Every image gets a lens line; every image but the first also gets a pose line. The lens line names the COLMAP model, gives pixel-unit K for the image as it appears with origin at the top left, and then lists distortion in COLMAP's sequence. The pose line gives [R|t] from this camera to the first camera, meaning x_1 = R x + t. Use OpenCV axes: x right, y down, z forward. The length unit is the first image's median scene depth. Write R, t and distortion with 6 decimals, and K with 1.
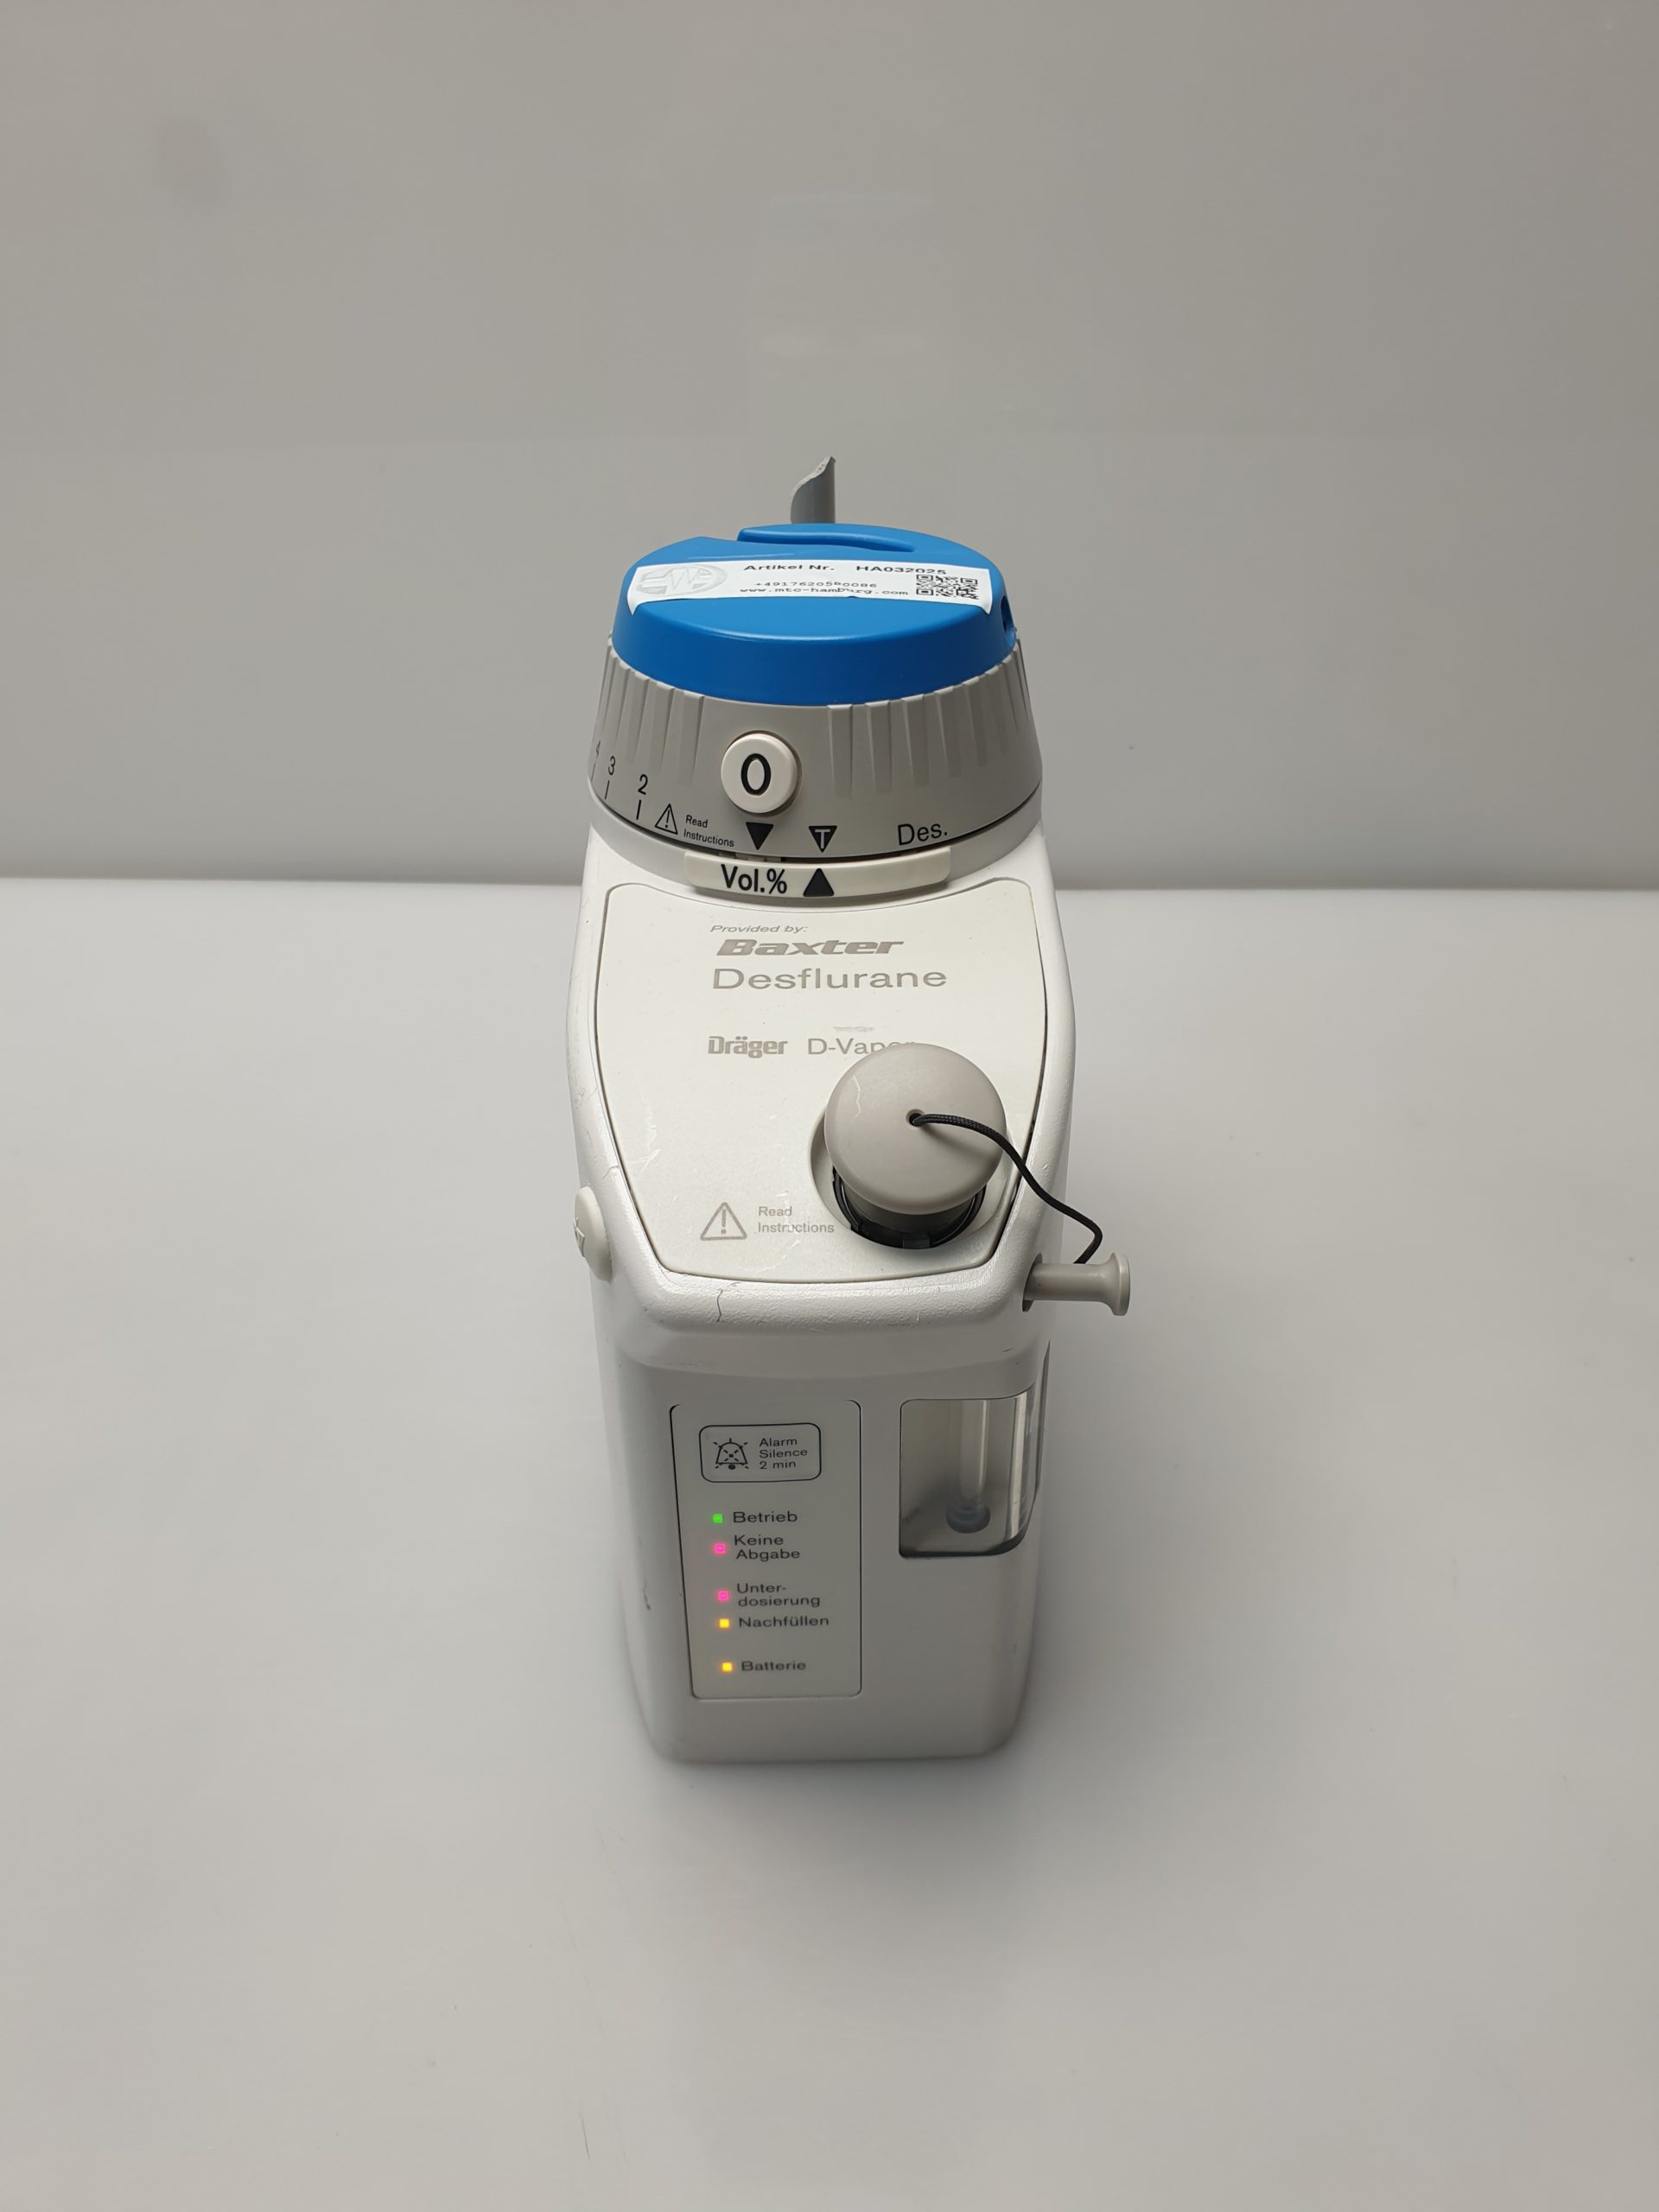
lens RADIAL K [[1761.7, 0, 829.5], [0, 1761.7, 1106.0], [0, 0, 1]] dist [0.150109, -0.469027]
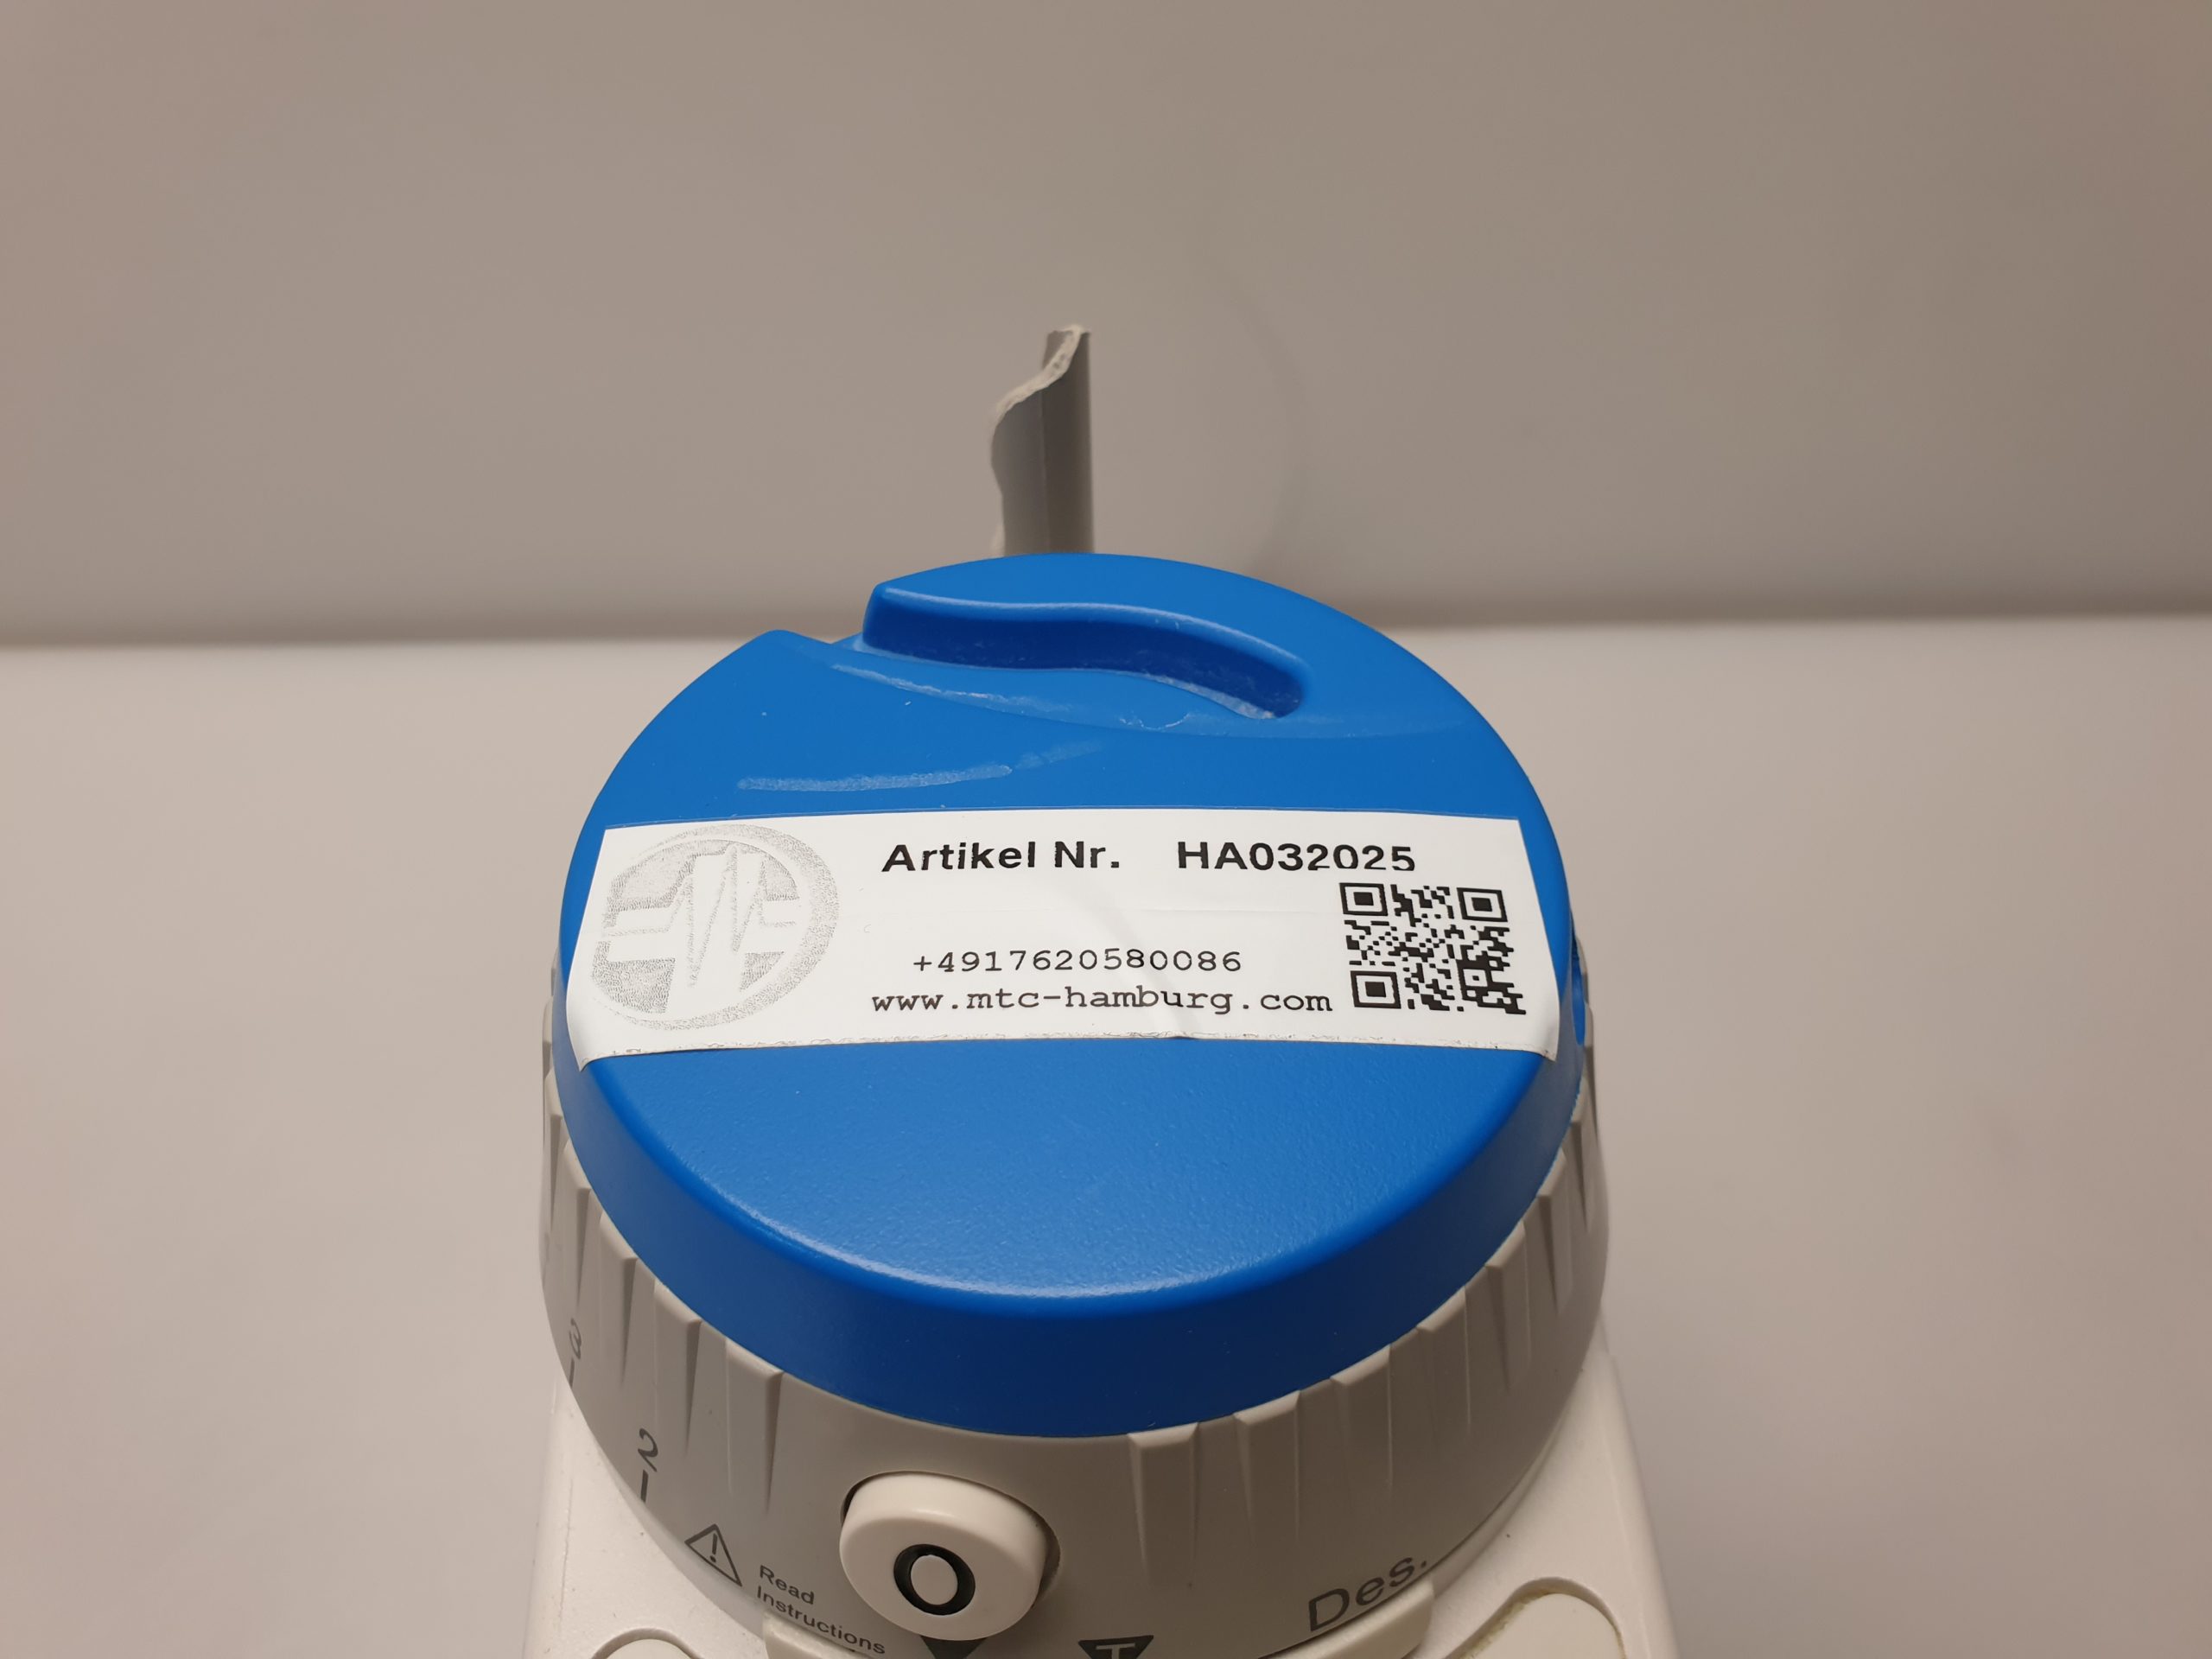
lens RADIAL K [[1761.7, 0, 1051.7], [0, 1761.7, 829.9], [0, 0, 1]] dist [0.150109, -0.469027]
pose [[0.999551, -0.029363, 0.005988, -0.014728], [0.027124, 0.971433, 0.235760, -0.420724], [-0.012740, -0.235491, 0.971793, 0.672772]]
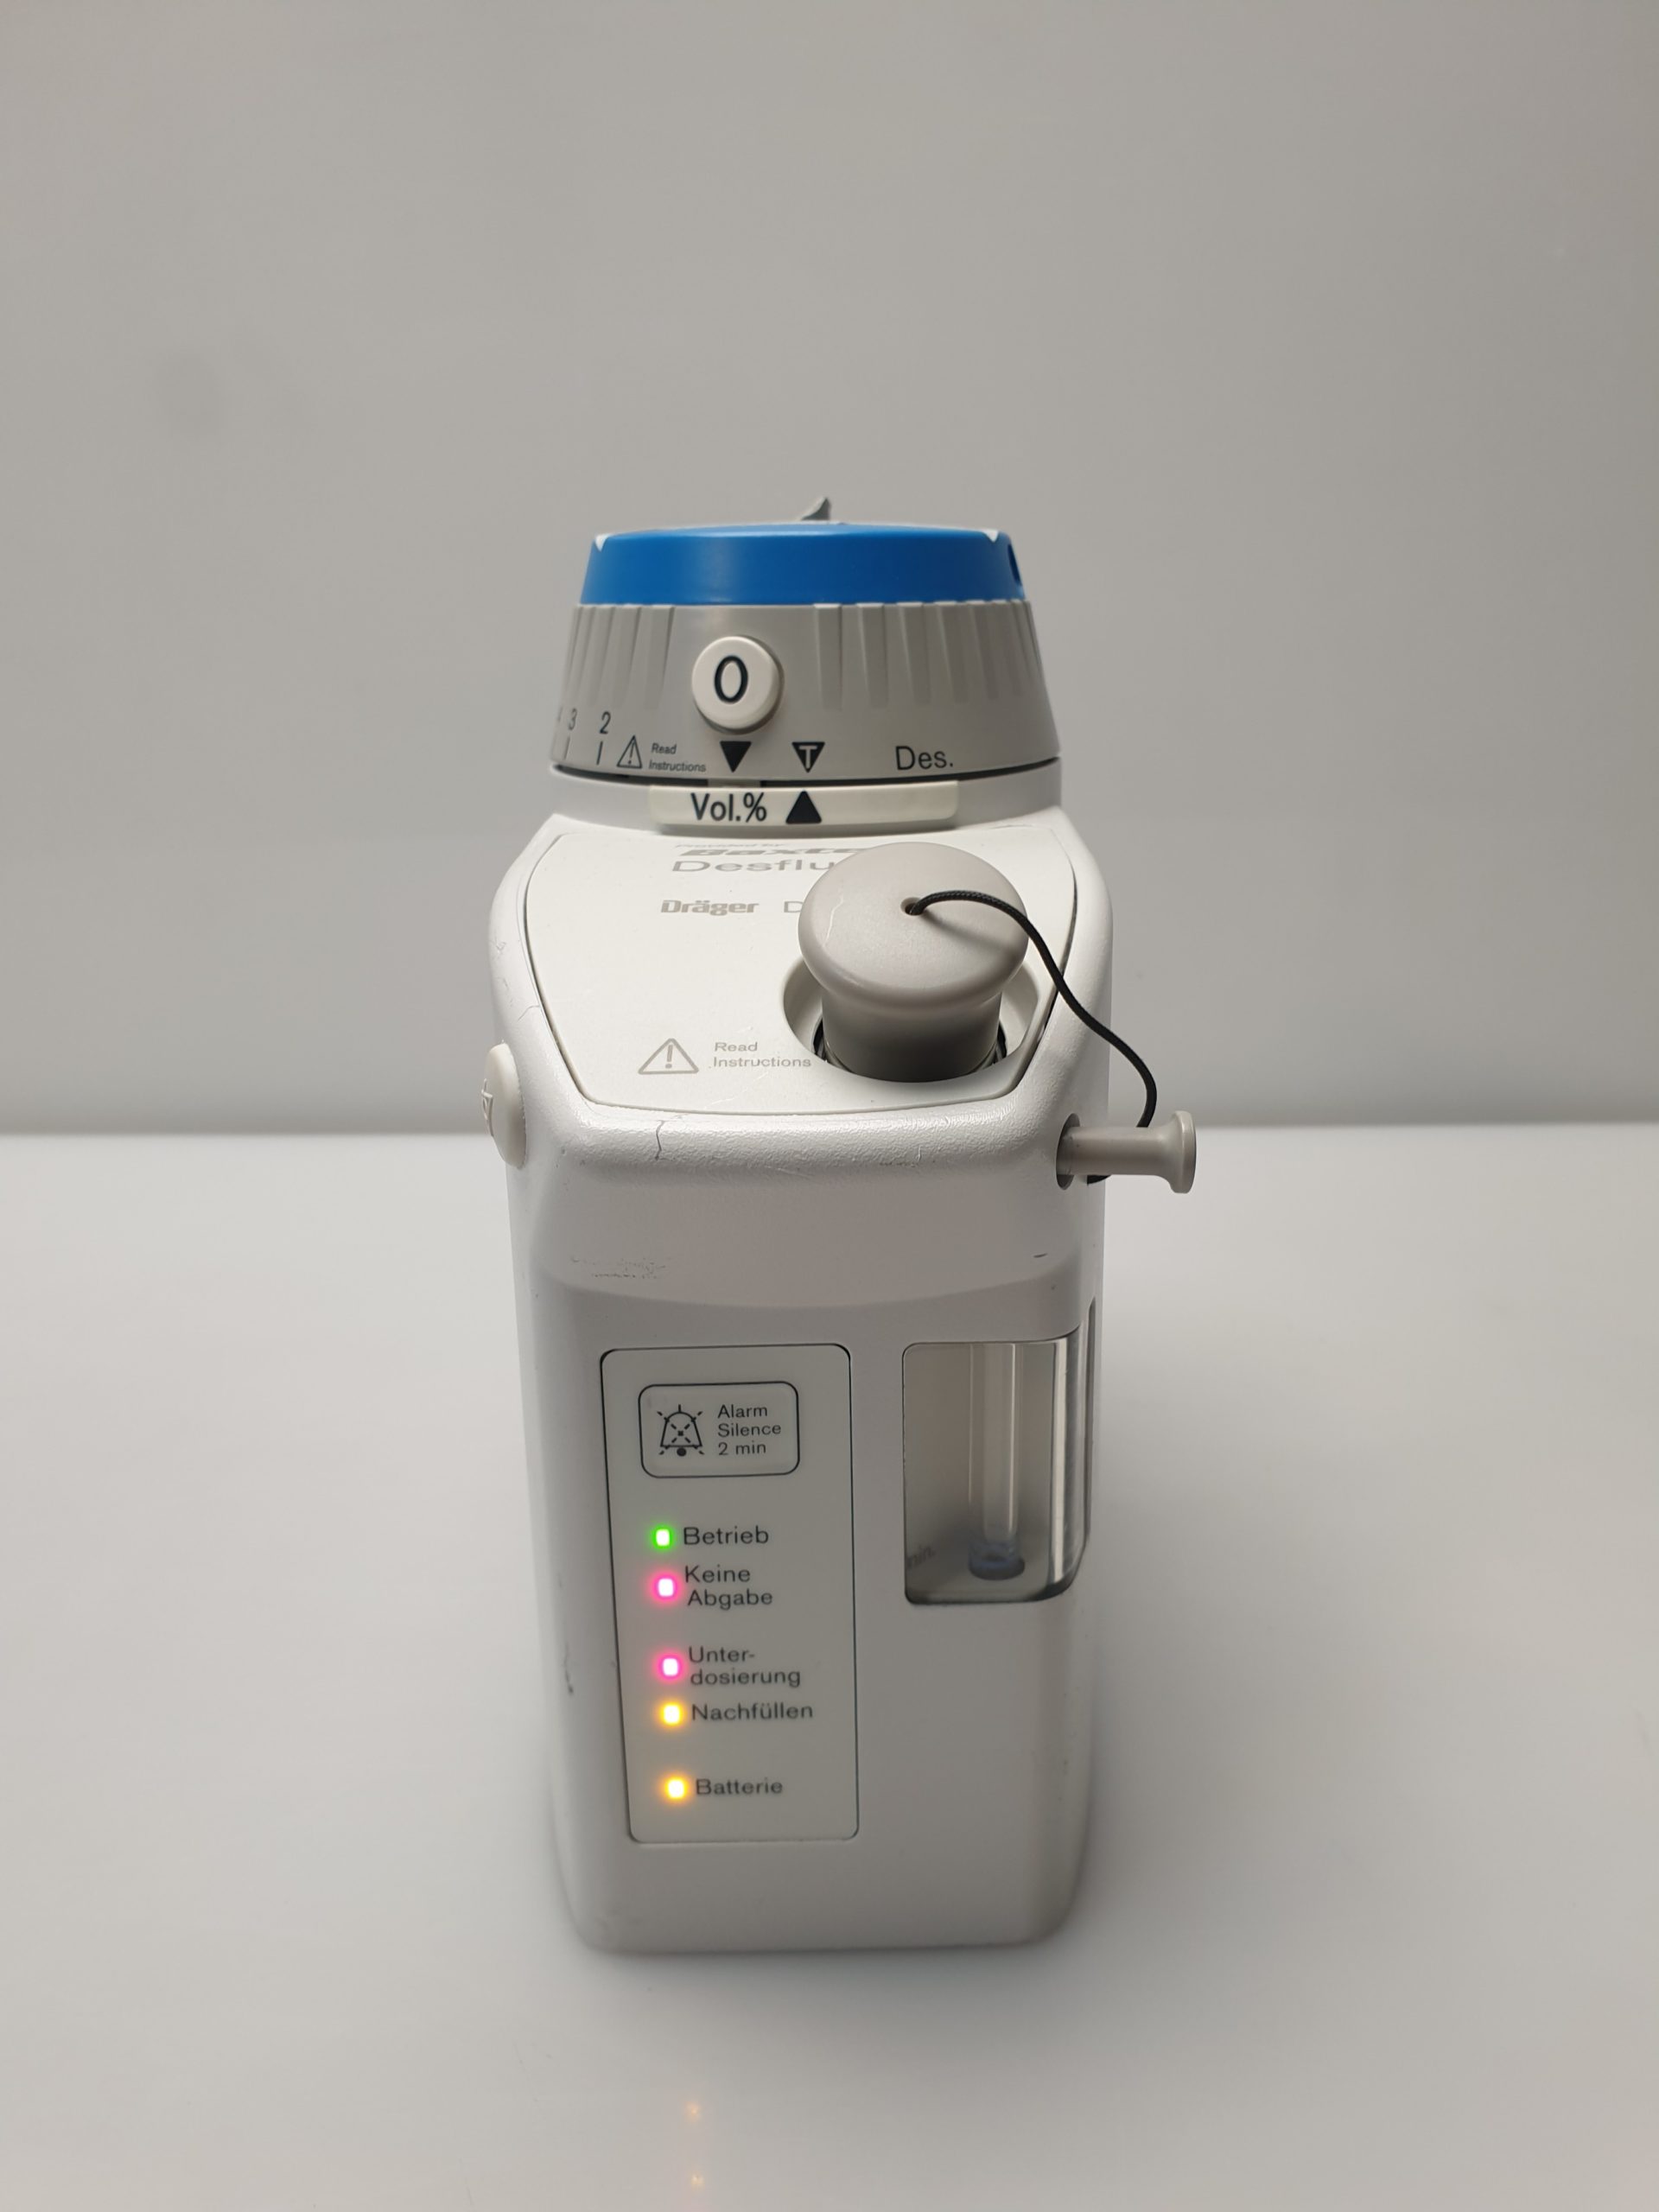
lens RADIAL K [[1761.7, 0, 829.5], [0, 1761.7, 1106.0], [0, 0, 1]] dist [0.150109, -0.469027]
pose [[0.999894, -0.004101, -0.013987, 0.018175], [0.000078, 0.961108, -0.276172, 0.253869], [0.014576, 0.276141, 0.961007, 0.217240]]
